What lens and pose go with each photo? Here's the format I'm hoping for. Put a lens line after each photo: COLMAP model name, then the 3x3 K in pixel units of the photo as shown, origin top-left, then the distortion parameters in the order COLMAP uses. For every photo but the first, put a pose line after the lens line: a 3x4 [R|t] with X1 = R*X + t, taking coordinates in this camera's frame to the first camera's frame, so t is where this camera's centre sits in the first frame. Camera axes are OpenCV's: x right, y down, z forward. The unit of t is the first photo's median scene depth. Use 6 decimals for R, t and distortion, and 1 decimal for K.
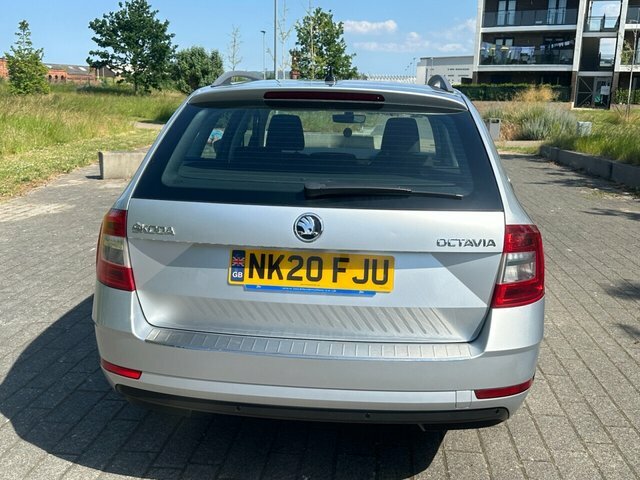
lens RADIAL K [[668.5, 0, 320.0], [0, 668.5, 240.0], [0, 0, 1]] dist [0.023901, -0.021072]
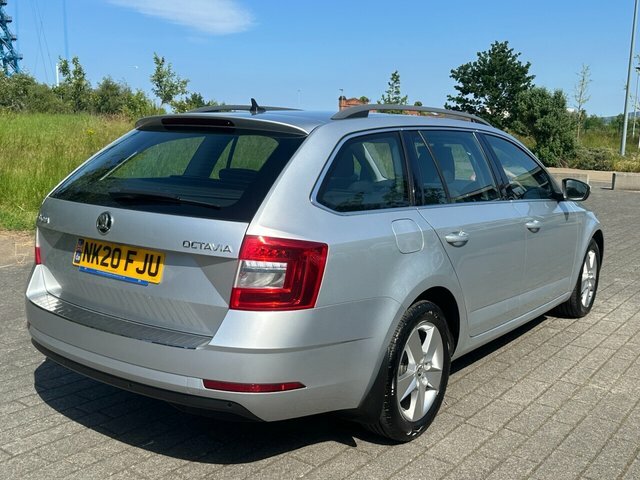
lens RADIAL K [[645.7, 0, 320.4], [0, 645.7, 254.3], [0, 0, 1]] dist [0.404227, -1.067437]
pose [[0.852277, 0.089231, -0.515424, 0.896158], [-0.110212, 0.993856, -0.010182, 0.006627], [0.511349, 0.065484, 0.856875, 0.136942]]
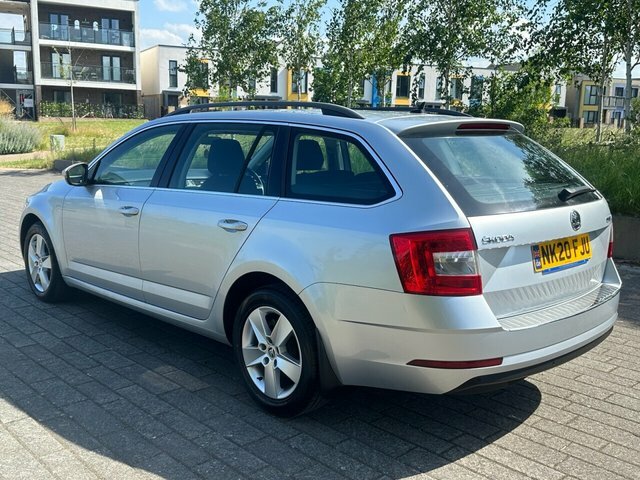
lens RADIAL K [[668.5, 0, 320.0], [0, 668.5, 240.0], [0, 0, 1]] dist [0.023901, -0.021072]
pose [[0.663651, -0.139041, 0.735007, -1.328035], [0.151308, 0.987215, 0.050132, -0.121978], [-0.732580, 0.077943, 0.676204, 0.401613]]
